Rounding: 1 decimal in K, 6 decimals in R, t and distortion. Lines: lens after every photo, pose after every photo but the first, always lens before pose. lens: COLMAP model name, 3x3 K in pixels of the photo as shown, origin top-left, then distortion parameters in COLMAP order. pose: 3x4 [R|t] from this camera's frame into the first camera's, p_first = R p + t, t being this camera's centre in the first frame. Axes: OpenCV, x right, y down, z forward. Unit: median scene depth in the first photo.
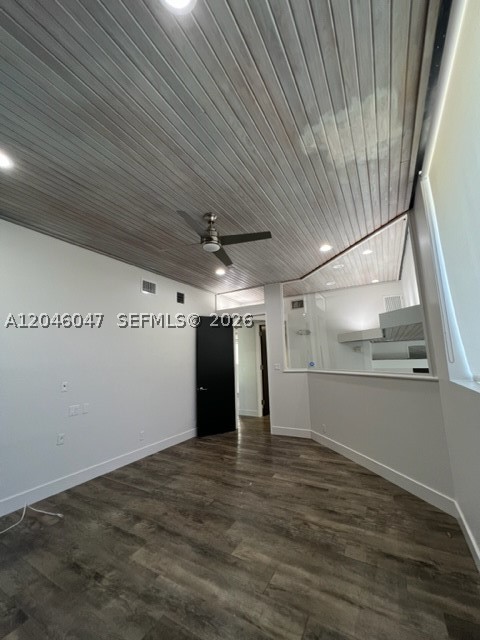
lens RADIAL K [[255.8, 0, 242.0], [0, 255.8, 319.8], [0, 0, 1]] dist [0.000602, 0.000355]
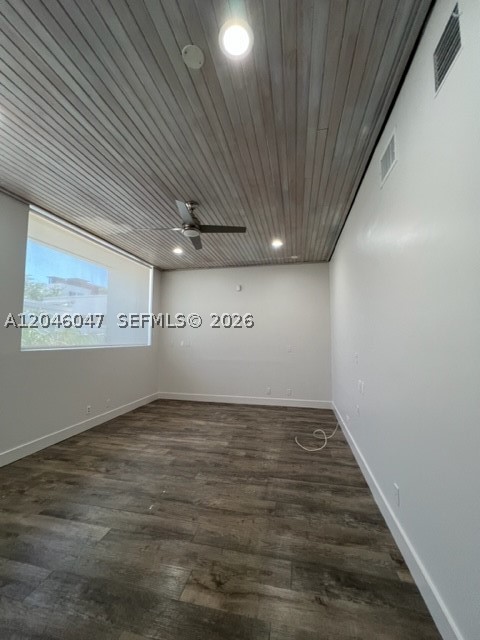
lens RADIAL K [[255.8, 0, 240.6], [0, 255.8, 318.1], [0, 0, 1]] dist [0.000602, 0.000355]
pose [[-0.955924, 0.001133, -0.293611, 0.004367], [0.068940, 0.972903, -0.220698, 0.371350], [0.285405, -0.231212, -0.930100, 2.237040]]
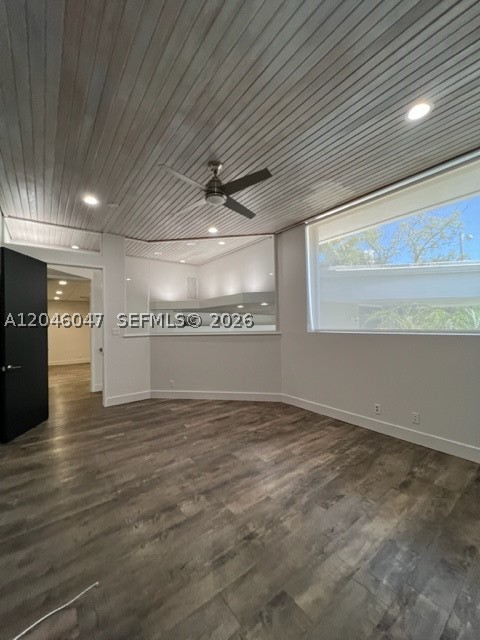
lens RADIAL K [[255.8, 0, 239.9], [0, 255.8, 319.8], [0, 0, 1]] dist [0.000602, 0.000355]
pose [[0.392826, 0.038756, 0.918796, -1.043294], [-0.139412, 0.990074, 0.017842, 0.137634], [-0.908984, -0.135100, 0.394329, 0.542049]]
